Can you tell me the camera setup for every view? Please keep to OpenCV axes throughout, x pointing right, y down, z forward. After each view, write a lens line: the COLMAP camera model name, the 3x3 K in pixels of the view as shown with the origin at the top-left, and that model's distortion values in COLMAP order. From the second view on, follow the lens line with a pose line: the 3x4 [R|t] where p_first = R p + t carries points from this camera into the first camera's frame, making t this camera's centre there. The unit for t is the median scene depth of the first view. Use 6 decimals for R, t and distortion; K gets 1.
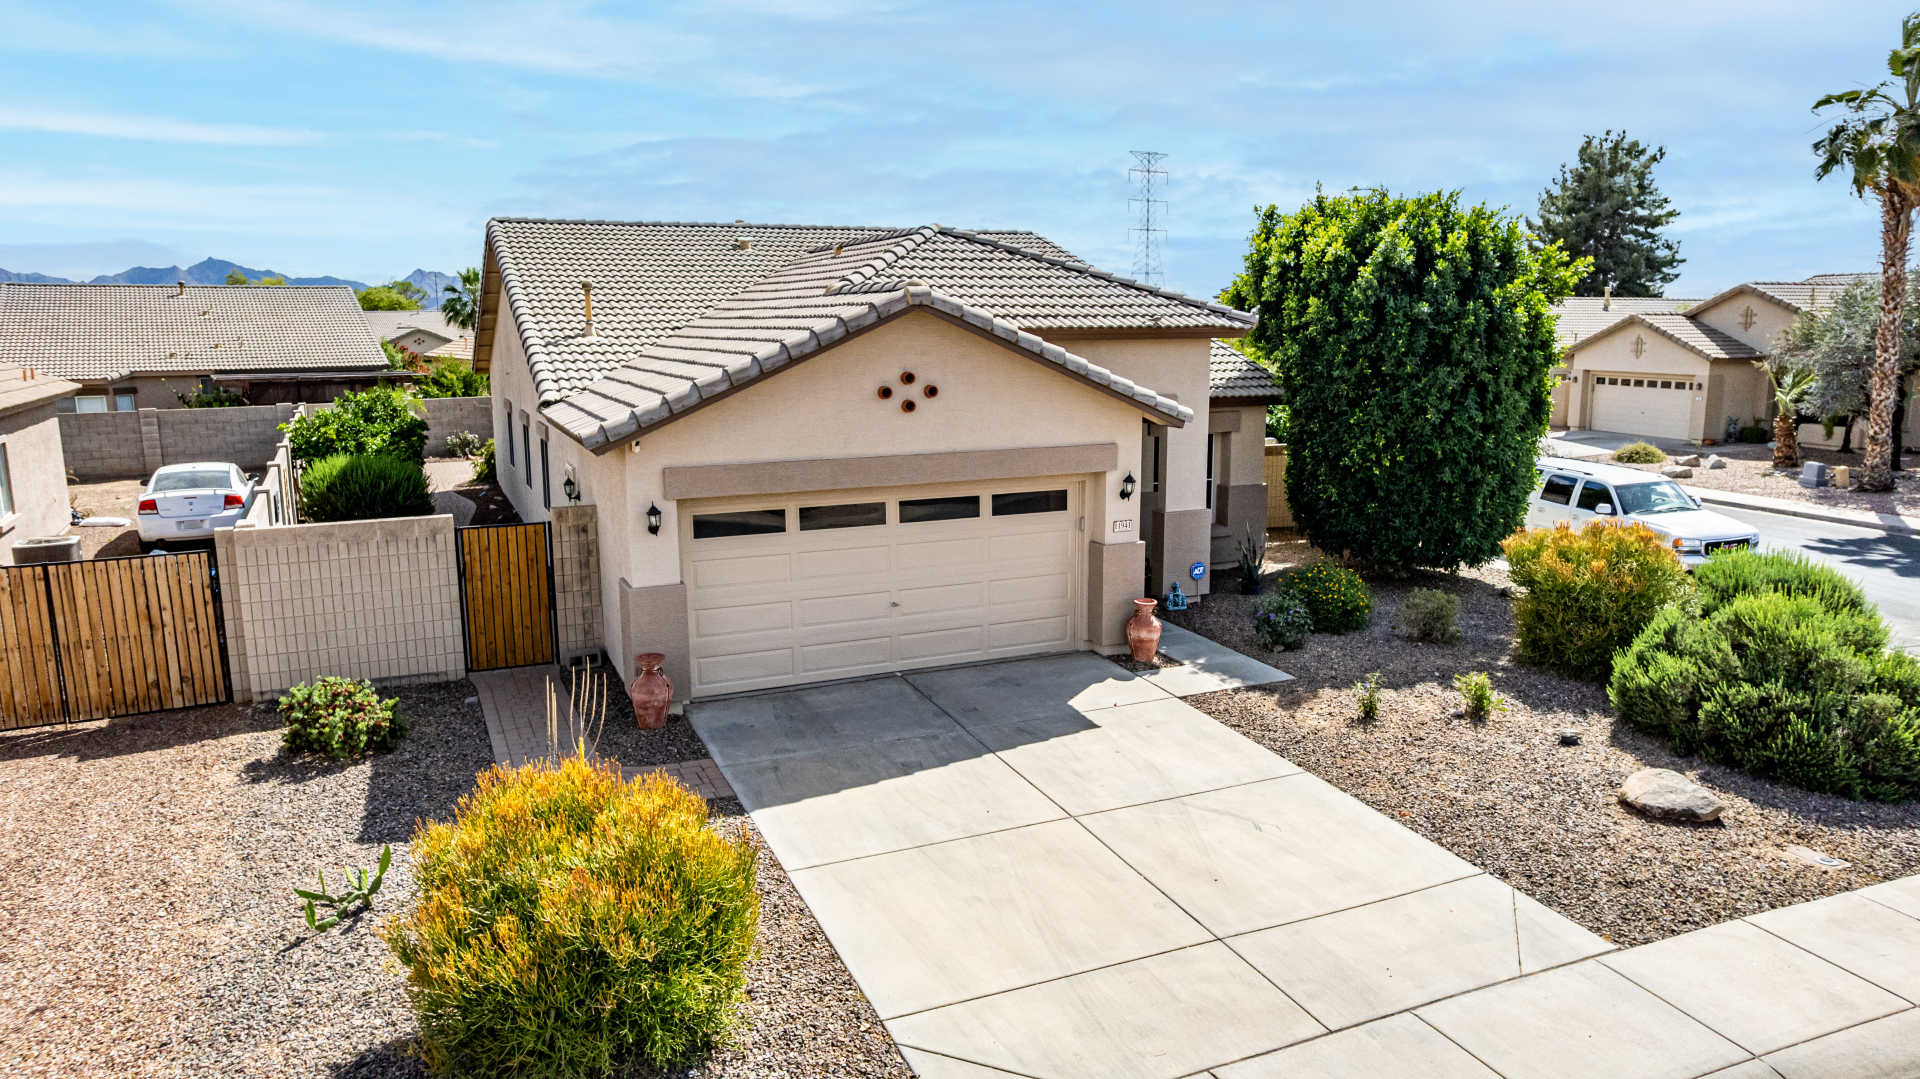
lens RADIAL K [[1229.7, 0, 965.1], [0, 1229.7, 544.3], [0, 0, 1]] dist [-0.083198, 0.073788]
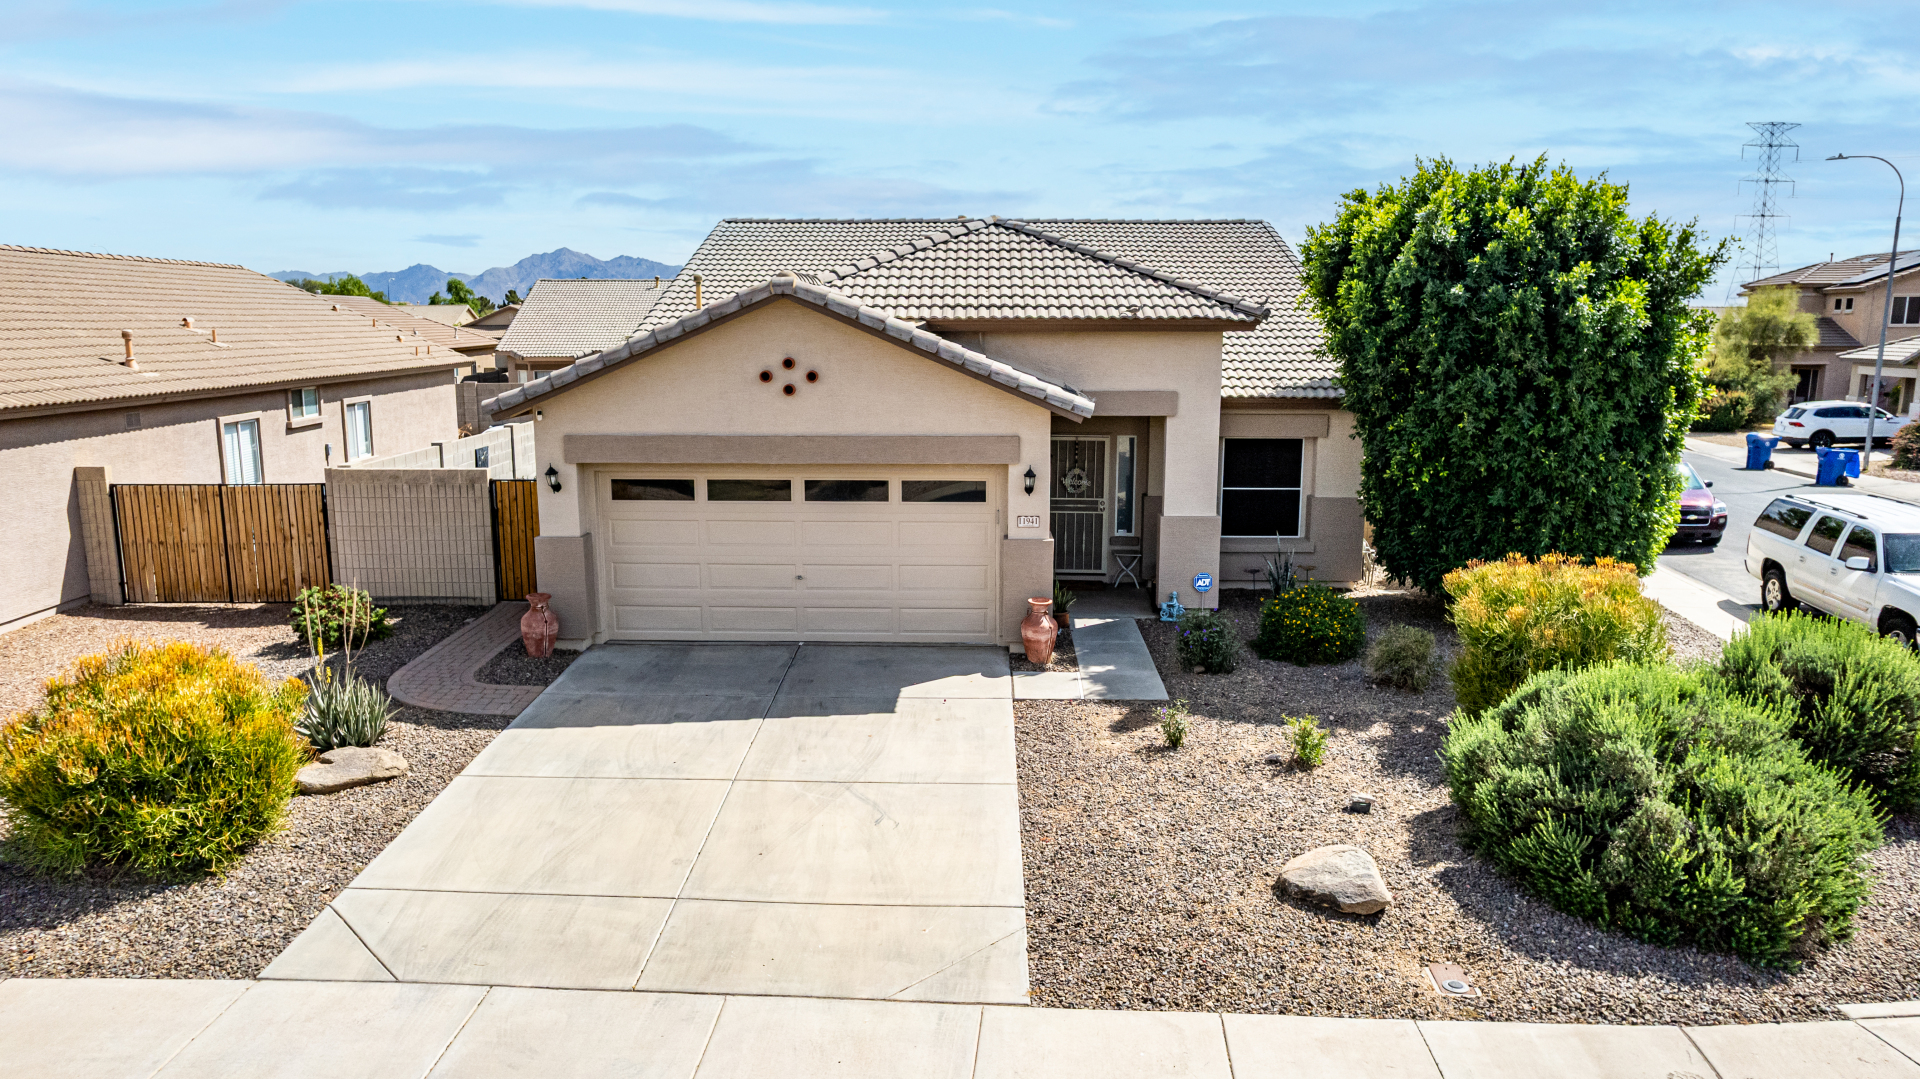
lens RADIAL K [[1257.8, 0, 963.1], [0, 1257.8, 537.5], [0, 0, 1]] dist [-0.078021, 0.072861]
pose [[0.899630, 0.081009, -0.429073, 0.553879], [-0.083944, 0.996397, 0.012118, -0.010728], [0.428509, 0.025116, 0.903189, 0.085694]]
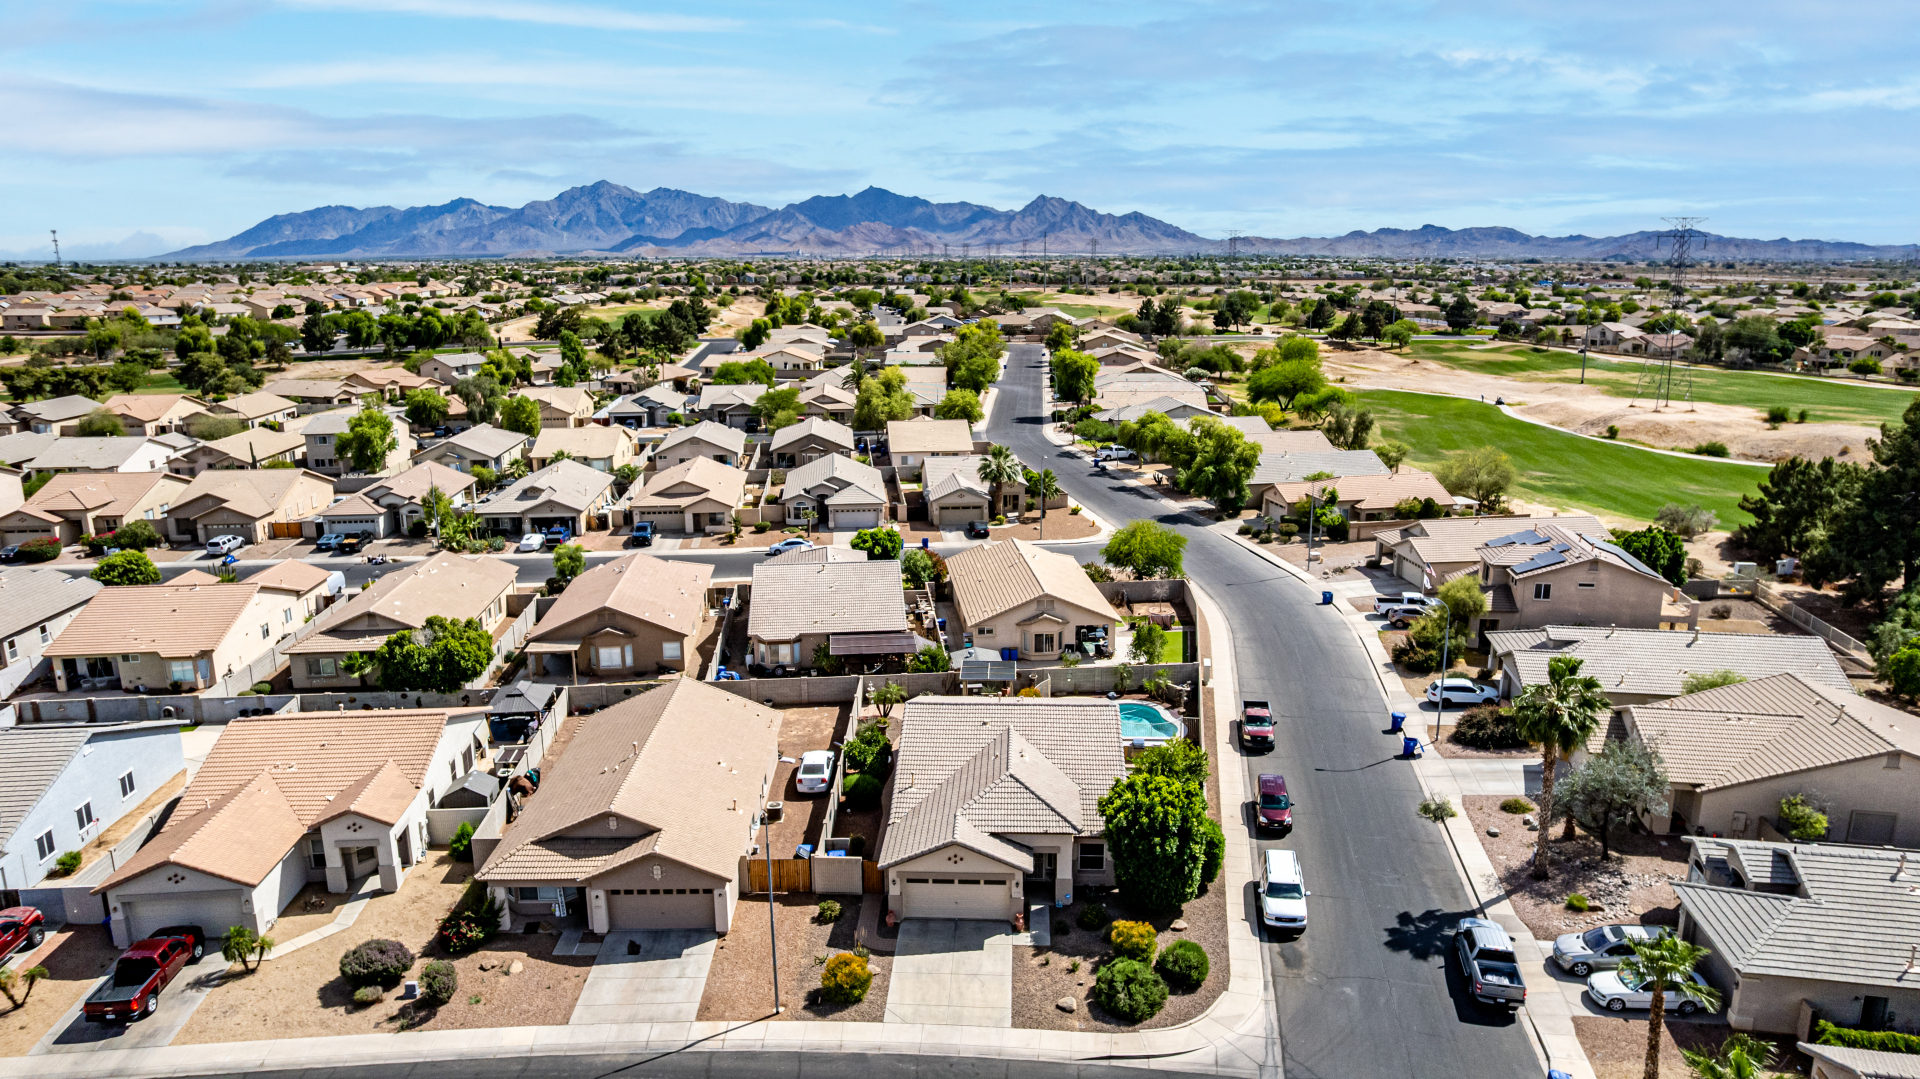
lens RADIAL K [[1239.1, 0, 960.0], [0, 1239.1, 539.5], [0, 0, 1]] dist [-0.073265, 0.062842]
pose [[0.886881, 0.110228, -0.448655, 1.685007], [-0.083948, 0.993403, 0.078119, -1.494420], [0.454306, -0.031618, 0.890284, -2.621321]]
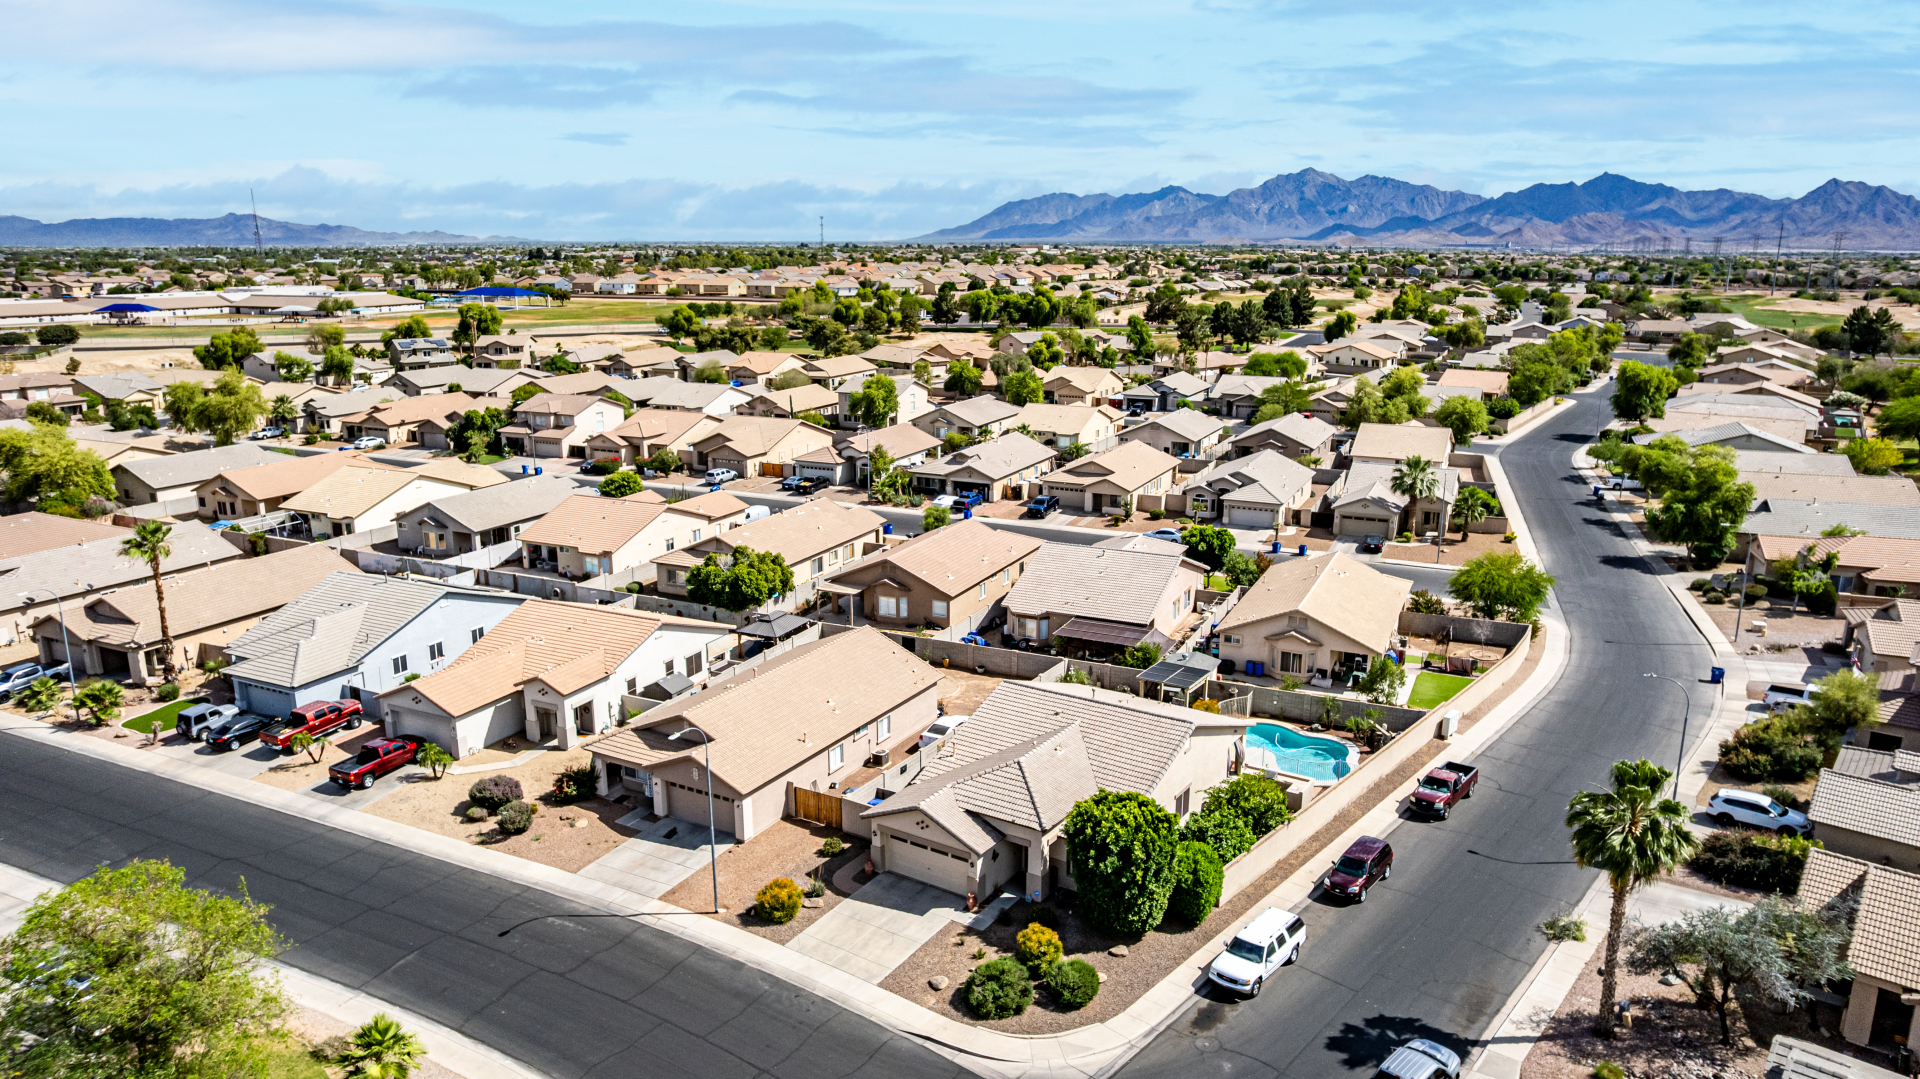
lens RADIAL K [[1257.8, 0, 963.1], [0, 1257.8, 537.5], [0, 0, 1]] dist [-0.078021, 0.072861]
pose [[0.523701, 0.205798, -0.826671, 3.376013], [-0.154024, 0.977264, 0.145713, -1.733021], [0.837863, 0.051018, 0.543492, -1.290907]]
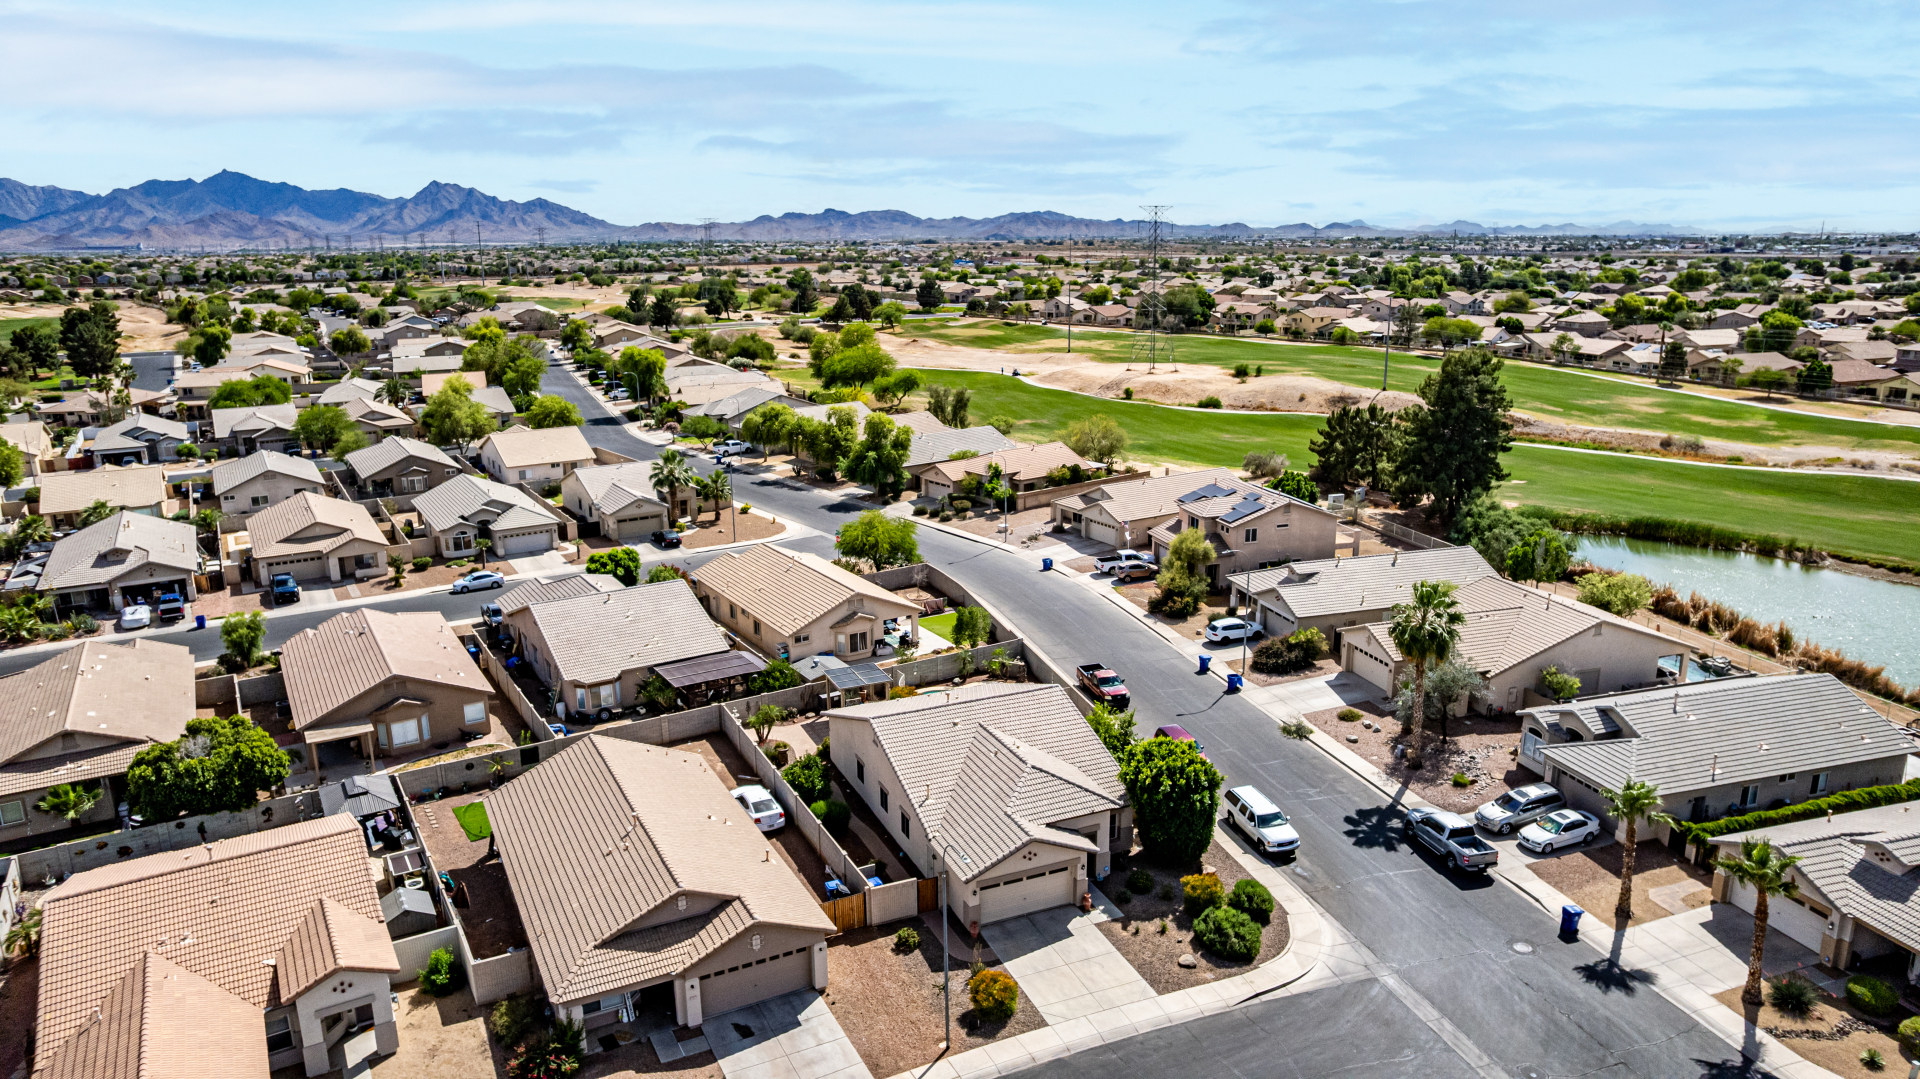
lens RADIAL K [[1239.1, 0, 960.0], [0, 1239.1, 539.5], [0, 0, 1]] dist [-0.073265, 0.062842]
pose [[0.999832, 0.003100, -0.018082, -0.209086], [-0.001832, 0.997562, 0.069763, -1.473262], [0.018254, -0.069719, 0.997400, -3.094665]]
